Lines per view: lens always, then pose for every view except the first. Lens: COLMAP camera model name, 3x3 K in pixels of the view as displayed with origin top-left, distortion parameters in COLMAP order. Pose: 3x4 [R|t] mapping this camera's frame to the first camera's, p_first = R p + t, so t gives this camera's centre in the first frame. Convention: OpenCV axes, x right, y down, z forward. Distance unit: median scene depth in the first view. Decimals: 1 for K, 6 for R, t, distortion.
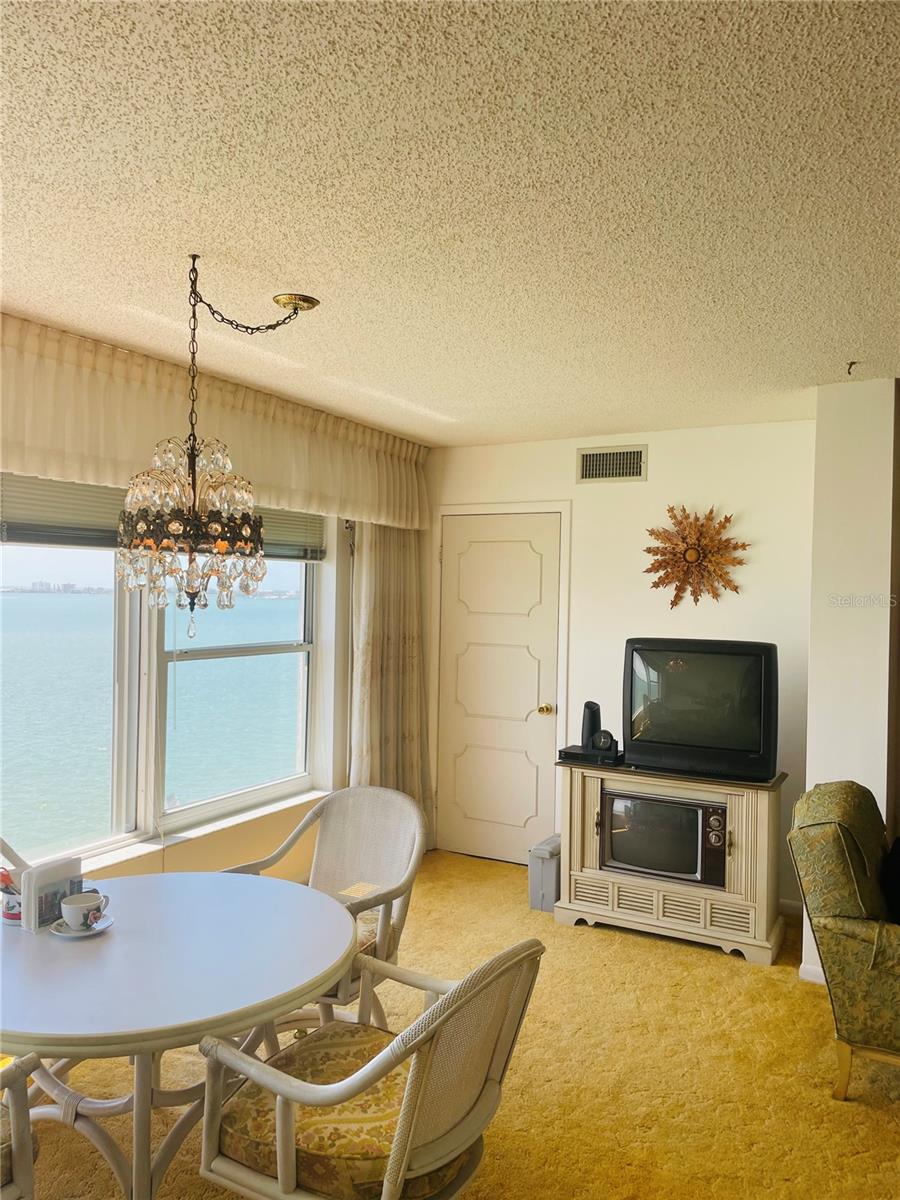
lens RADIAL K [[907.7, 0, 442.5], [0, 907.7, 605.5], [0, 0, 1]] dist [0.087835, -0.111190]
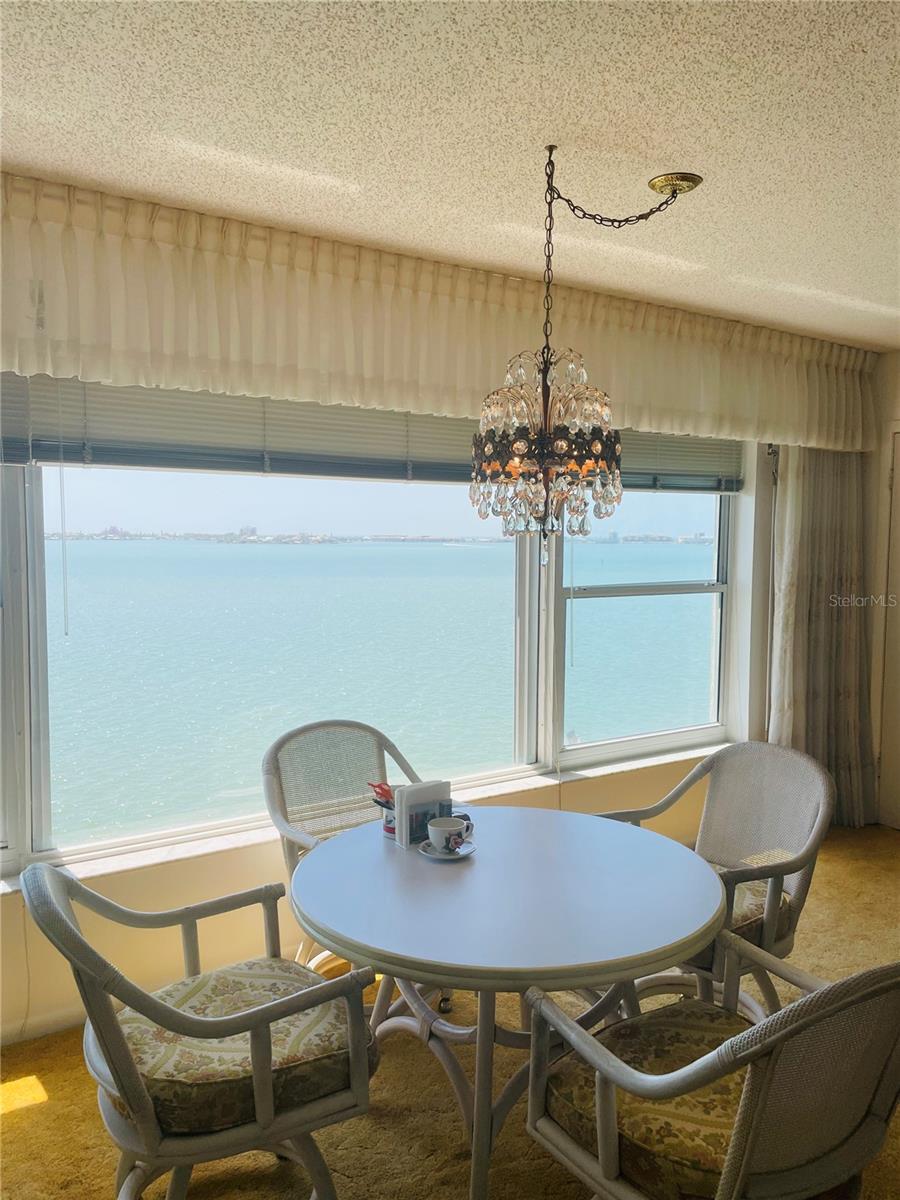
lens RADIAL K [[907.7, 0, 457.7], [0, 907.7, 601.8], [0, 0, 1]] dist [0.087835, -0.111190]
pose [[0.889665, 0.021022, -0.456129, 0.056080], [0.003545, 0.998592, 0.052938, 0.016434], [0.456599, -0.048714, 0.888338, 0.093348]]
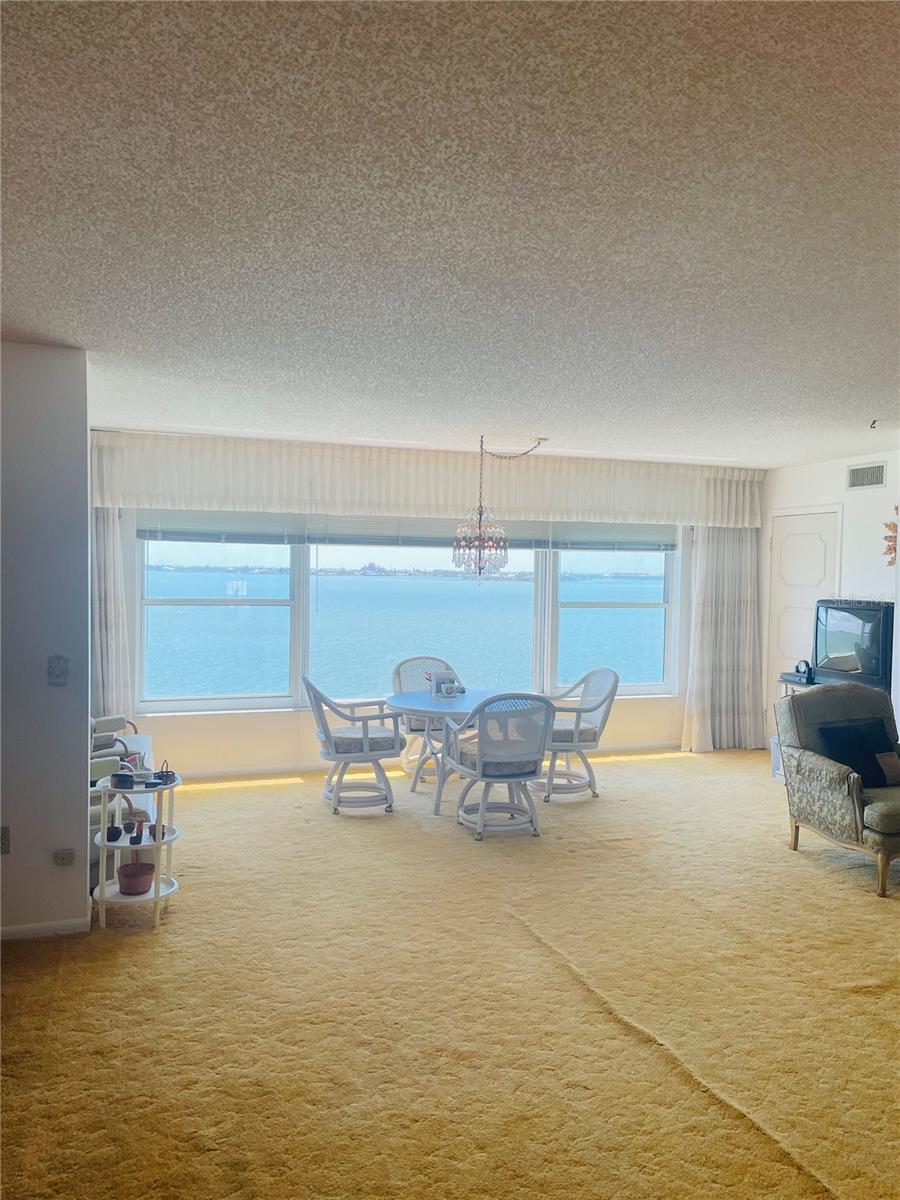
lens RADIAL K [[907.7, 0, 465.9], [0, 907.7, 605.5], [0, 0, 1]] dist [0.087835, -0.111190]
pose [[0.745979, 0.019252, -0.665691, 1.038030], [-0.010650, 0.999799, 0.016979, 0.035392], [0.665884, -0.005576, 0.746035, -0.684522]]
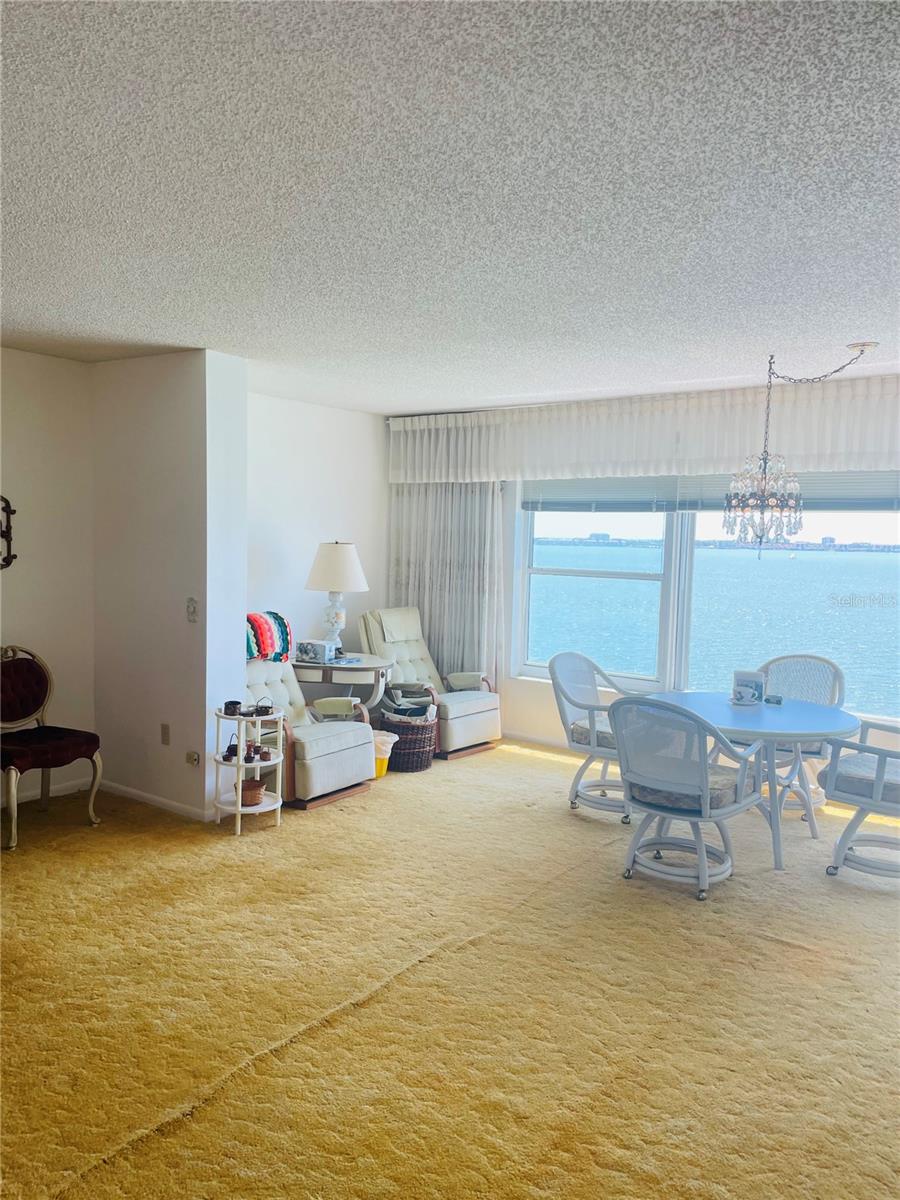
lens RADIAL K [[907.7, 0, 442.9], [0, 907.7, 607.5], [0, 0, 1]] dist [0.087835, -0.111190]
pose [[-0.135148, 0.057021, -0.989183, 1.276114], [-0.040621, 0.997184, 0.063032, 0.030327], [0.989992, 0.048700, -0.132451, 0.457505]]
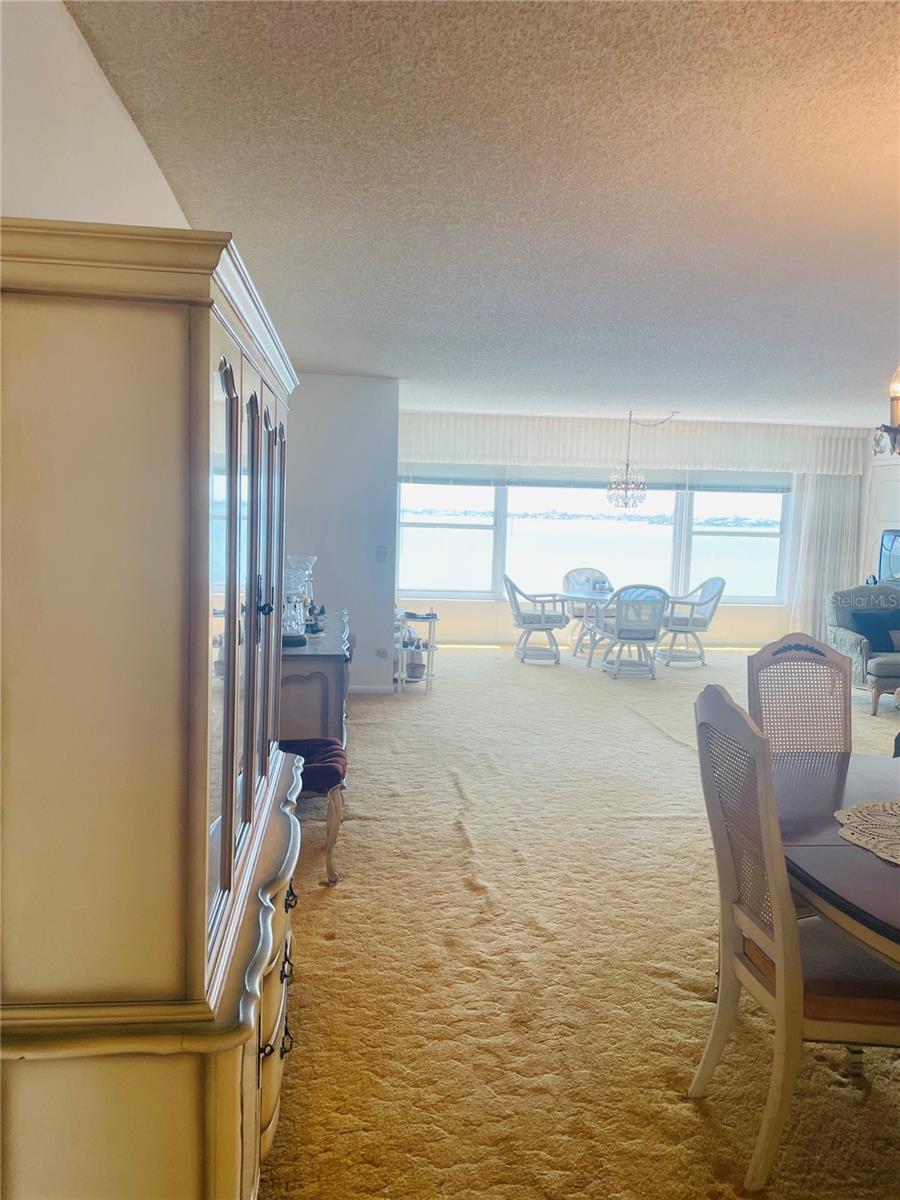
lens RADIAL K [[907.7, 0, 446.1], [0, 907.7, 605.6], [0, 0, 1]] dist [0.087835, -0.111190]
pose [[0.581953, 0.085179, -0.808749, 1.740055], [-0.029666, 0.996061, 0.083560, 0.082838], [0.812681, -0.024636, 0.582187, -1.307732]]
